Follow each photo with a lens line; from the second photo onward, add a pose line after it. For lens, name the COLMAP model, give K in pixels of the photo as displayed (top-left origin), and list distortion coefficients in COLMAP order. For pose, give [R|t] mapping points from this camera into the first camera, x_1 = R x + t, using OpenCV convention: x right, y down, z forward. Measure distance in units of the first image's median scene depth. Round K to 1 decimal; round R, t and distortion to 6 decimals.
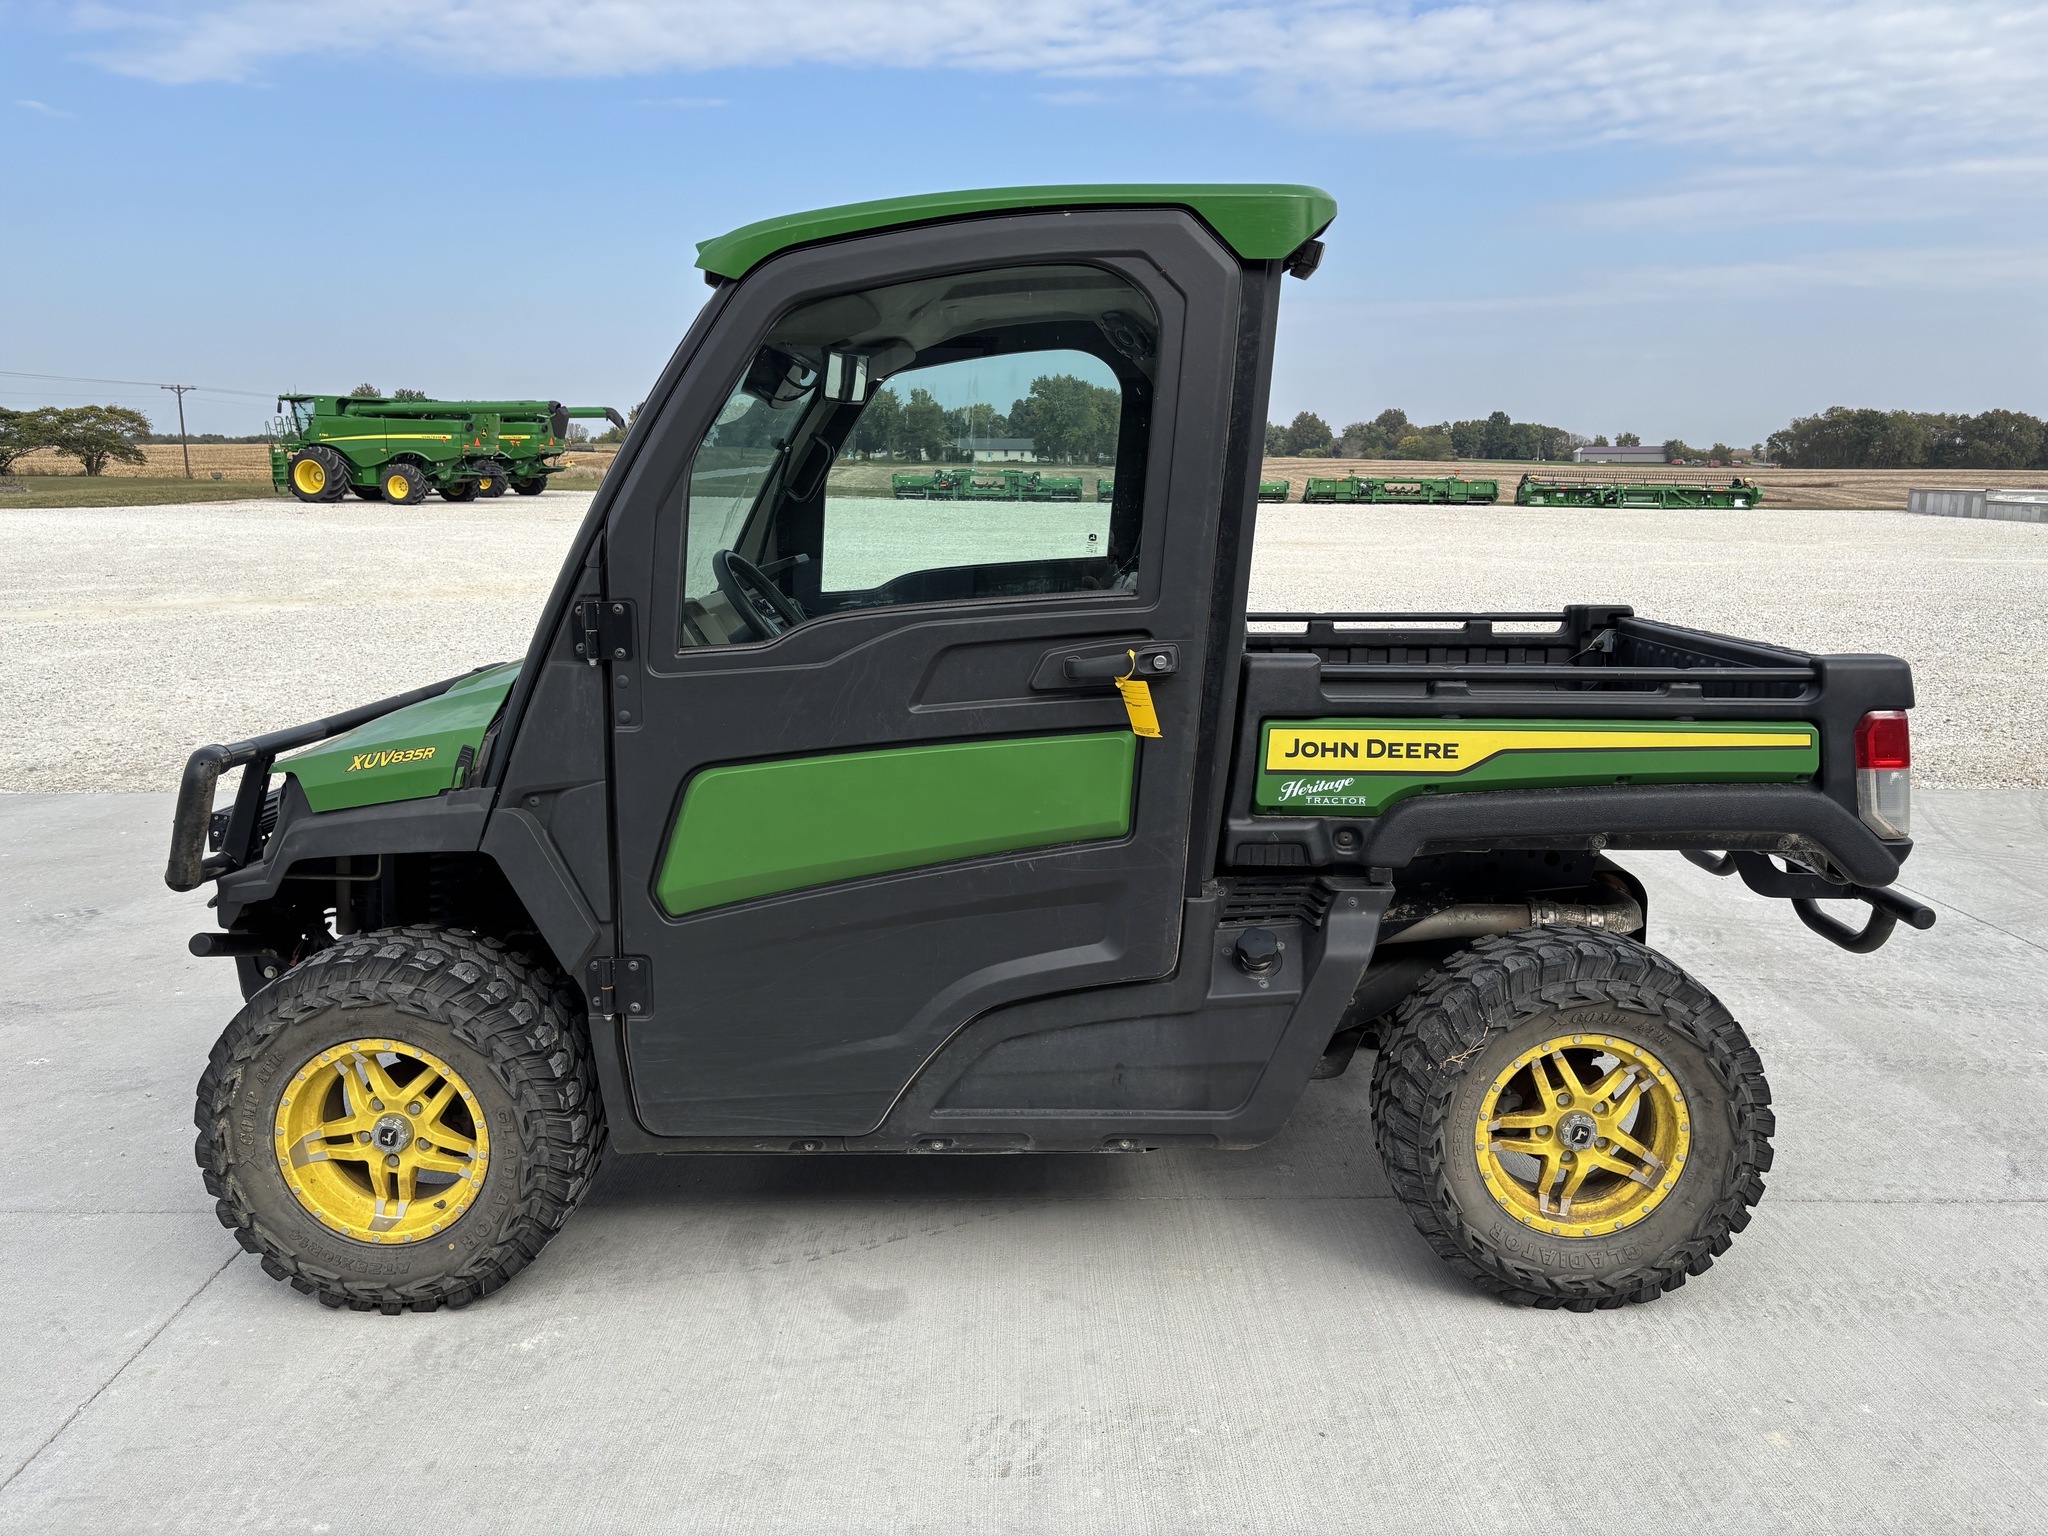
lens RADIAL K [[1551.0, 0, 1024.9], [0, 1551.0, 762.6], [0, 0, 1]] dist [0.050165, -0.052806]
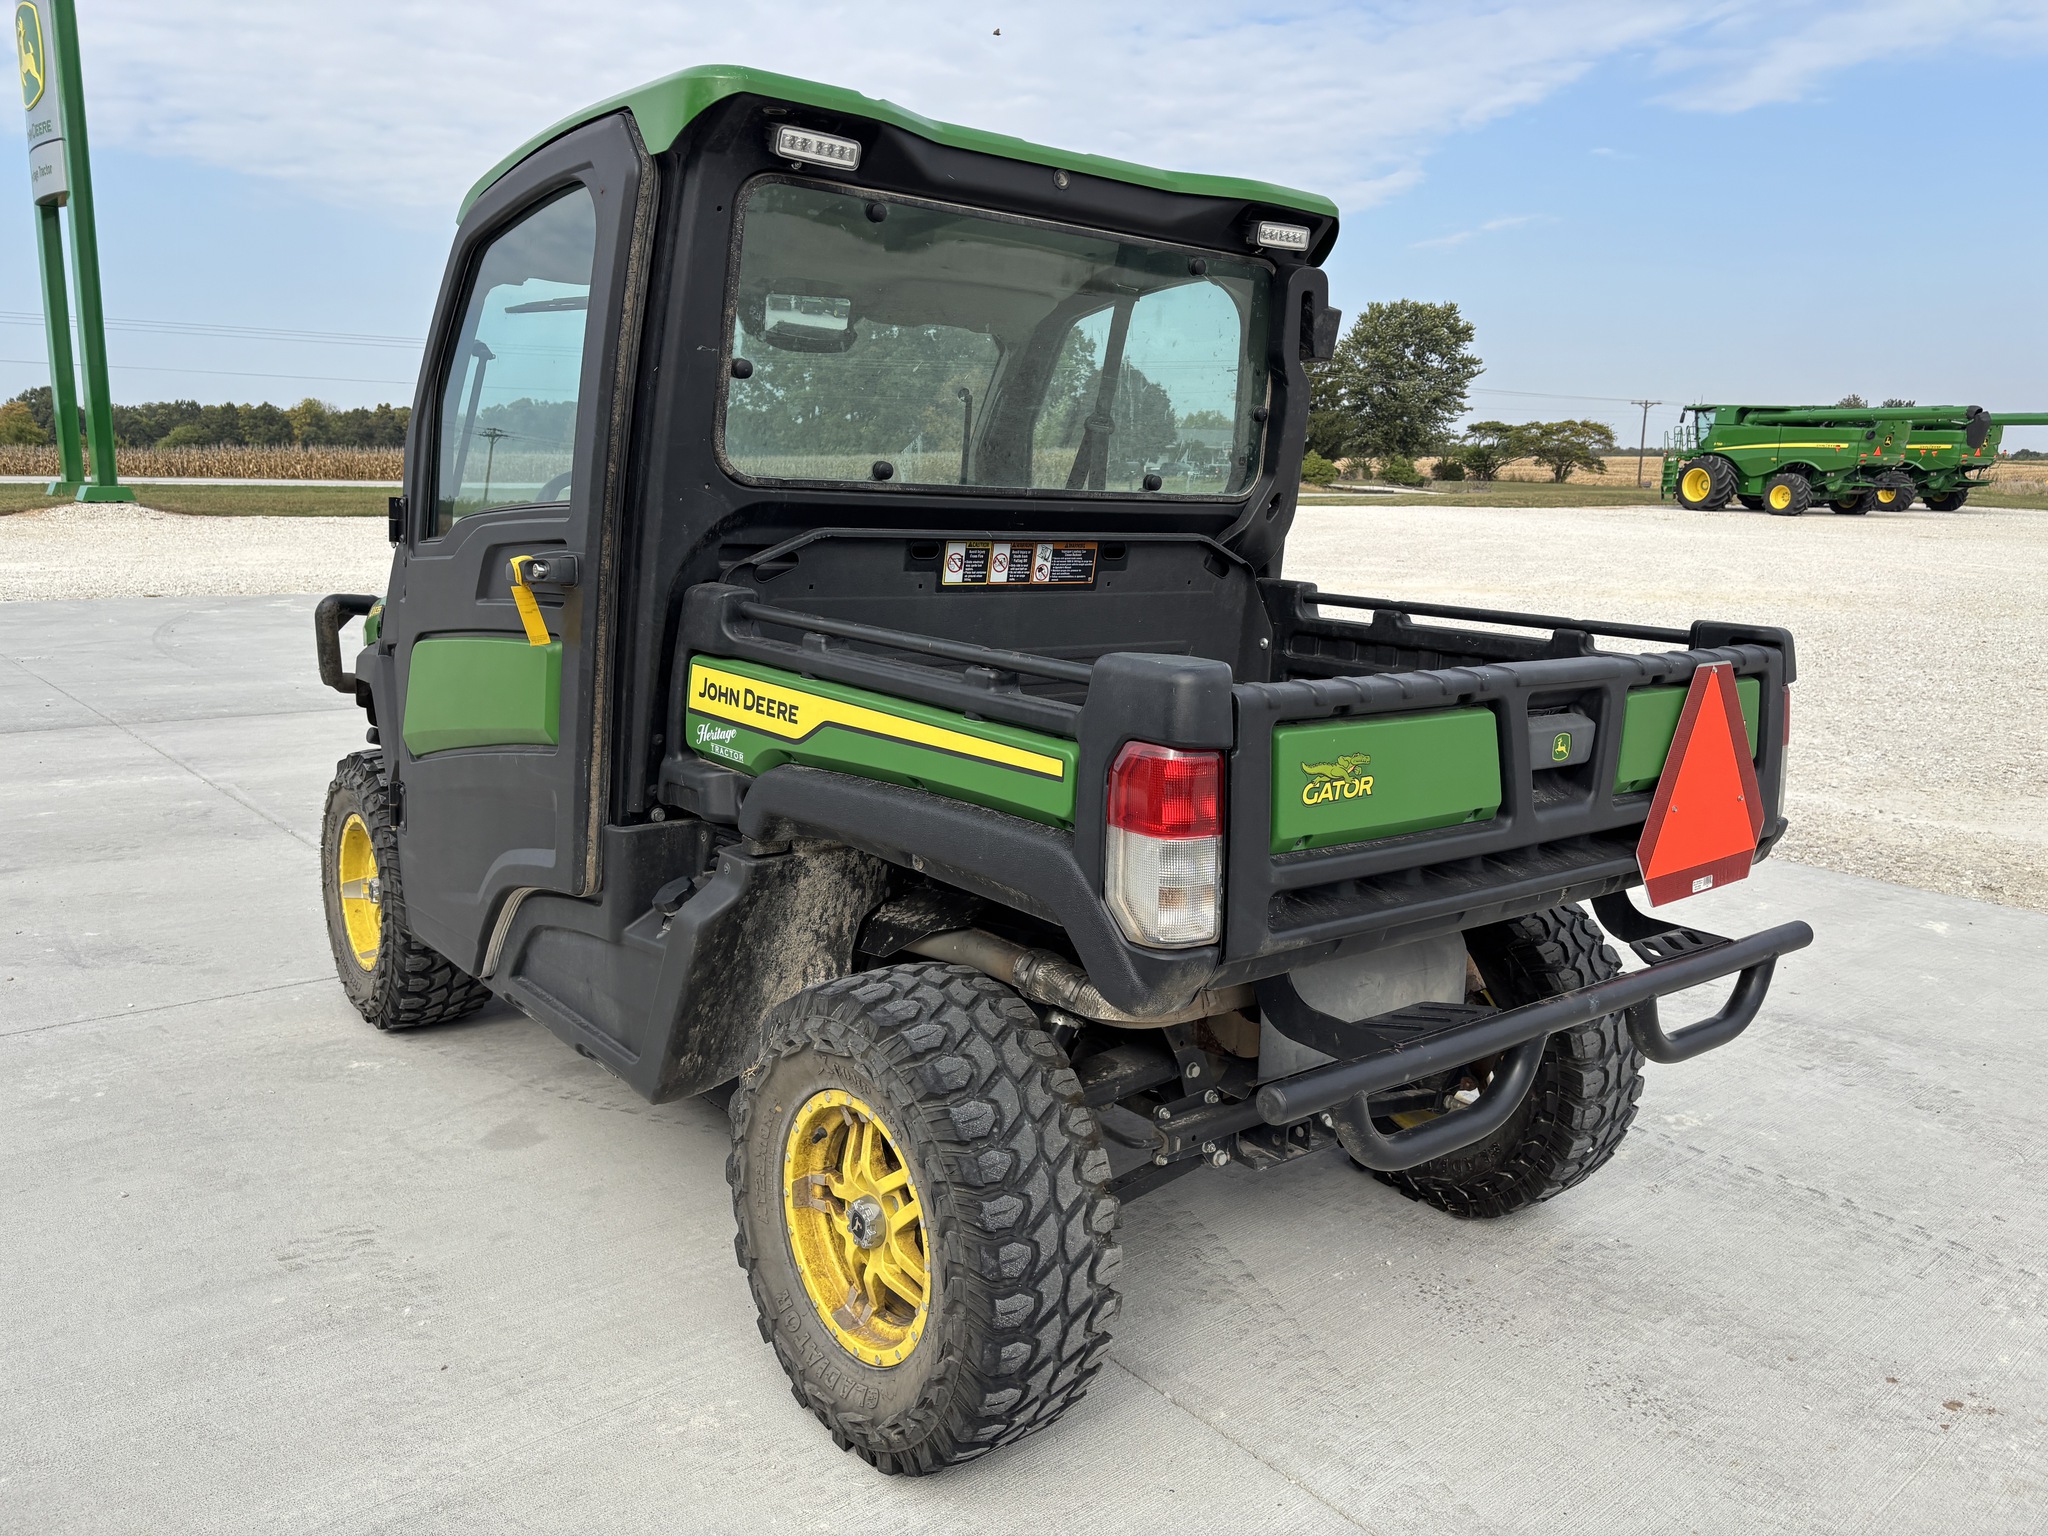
lens RADIAL K [[1553.8, 0, 1044.7], [0, 1553.8, 764.0], [0, 0, 1]] dist [0.016290, 0.003399]
pose [[0.643726, 0.159868, -0.748371, 0.964706], [-0.165294, 0.983897, 0.068001, -0.058708], [0.747191, 0.079927, 0.659786, 0.532516]]
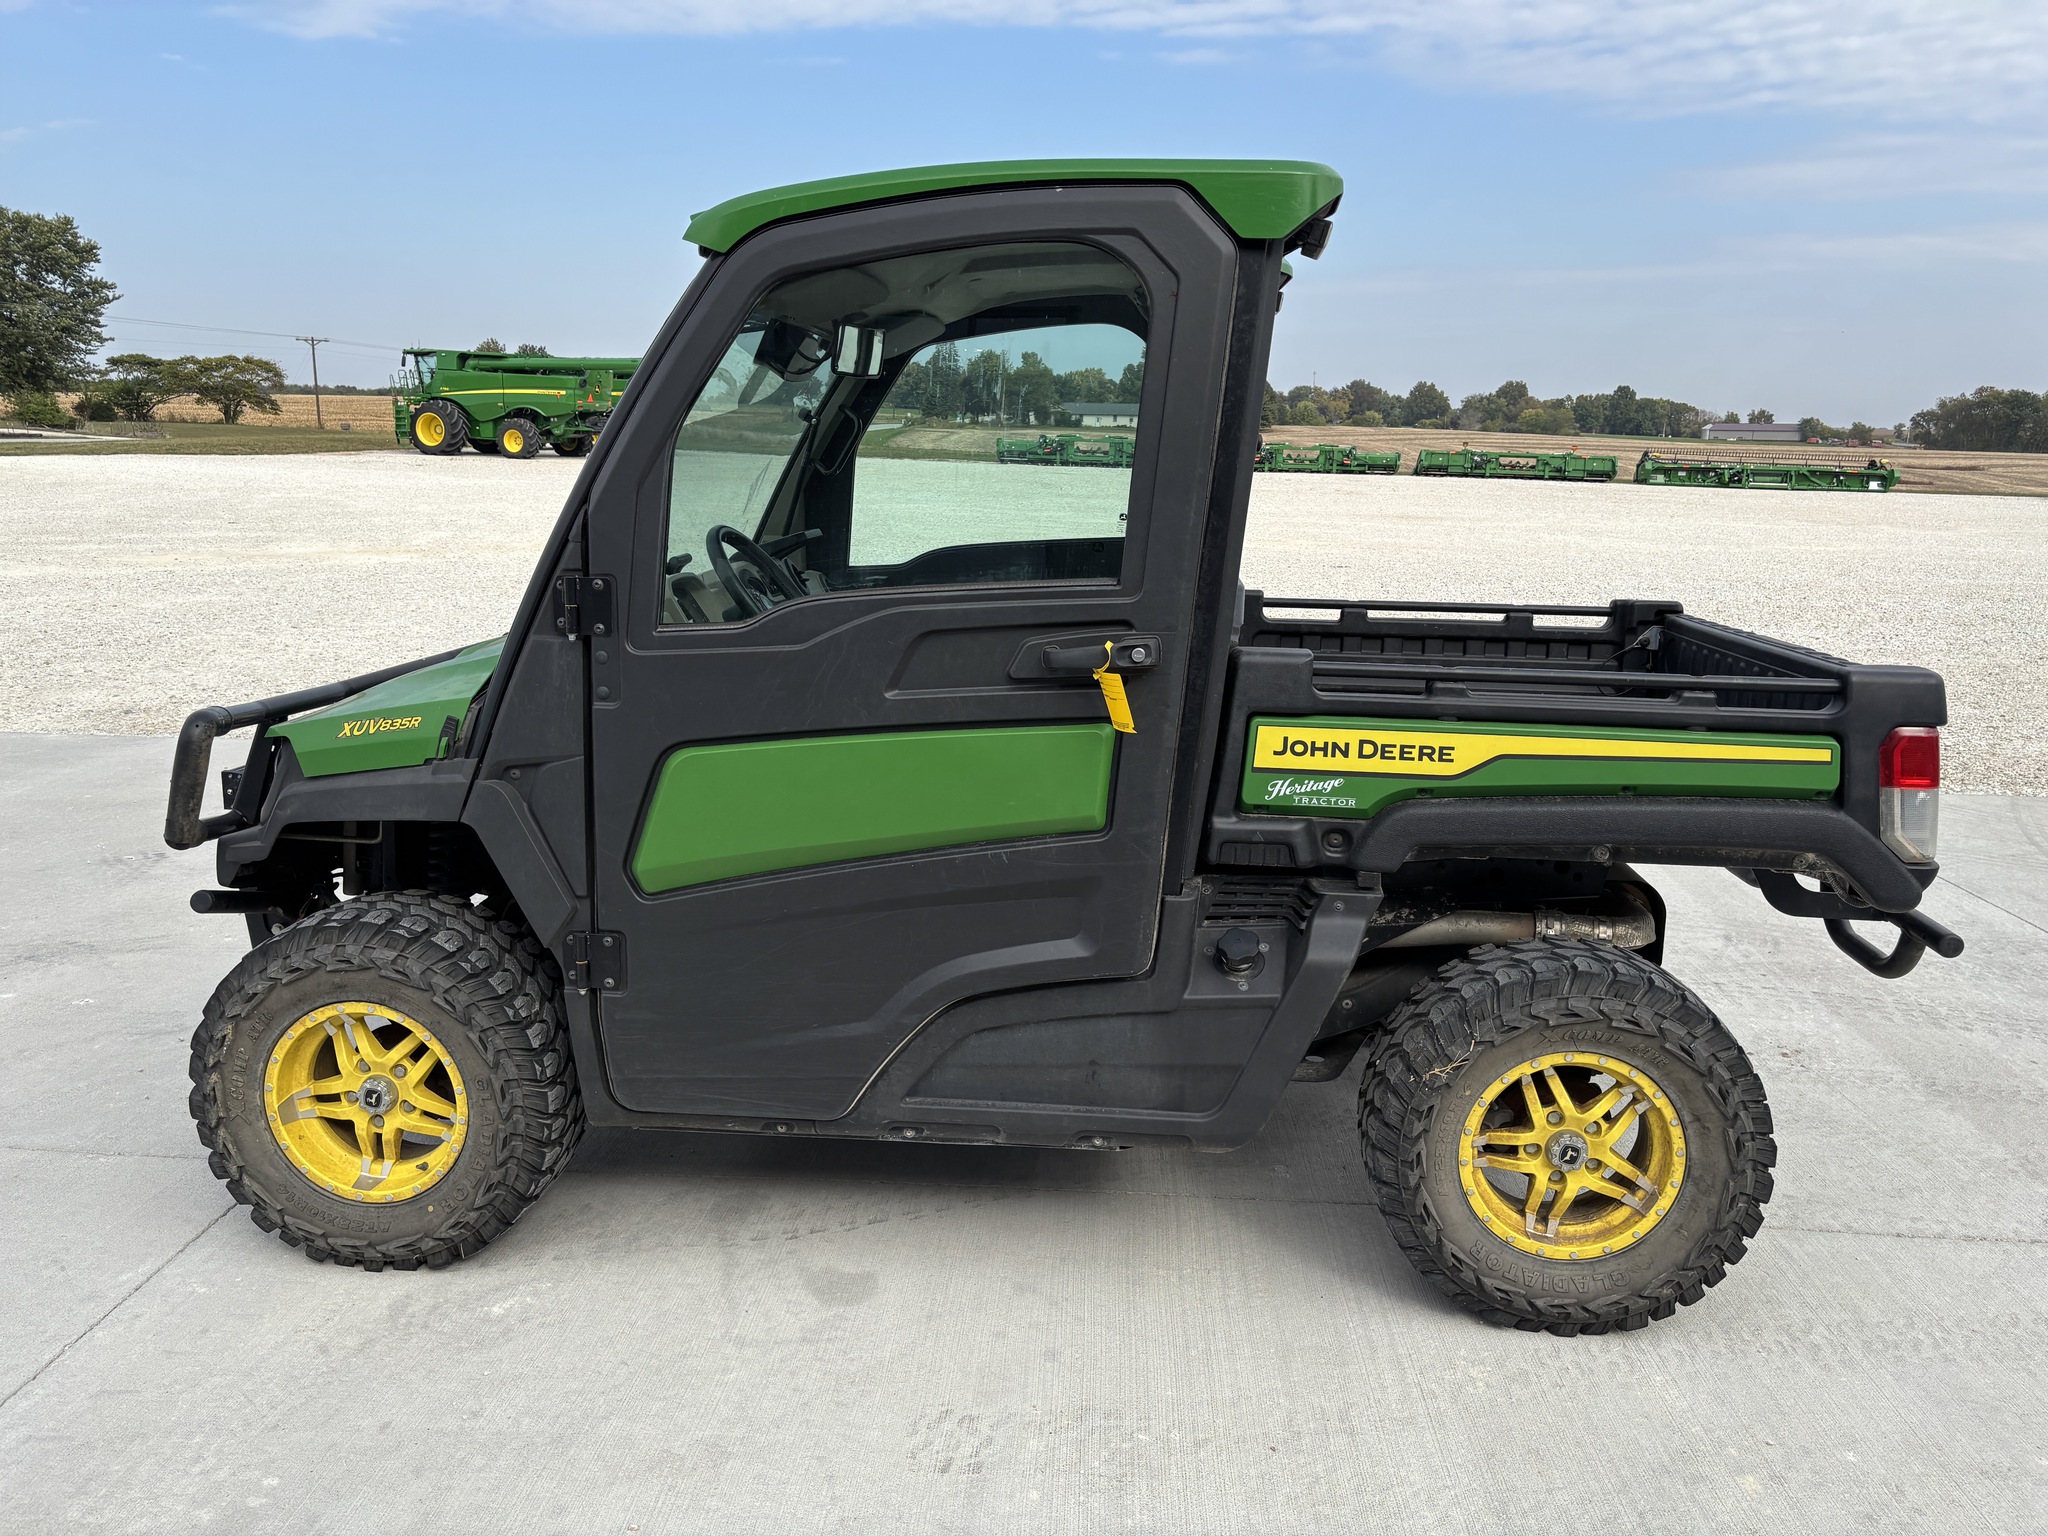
lens RADIAL K [[1549.5, 0, 1024.0], [0, 1549.5, 768.0], [0, 0, 1]] dist [0.050464, -0.056391]
pose [[0.997318, 0.034162, -0.064731, 0.073121], [-0.032508, 0.999122, 0.026429, -0.015458], [0.065577, -0.024253, 0.997553, 0.020854]]
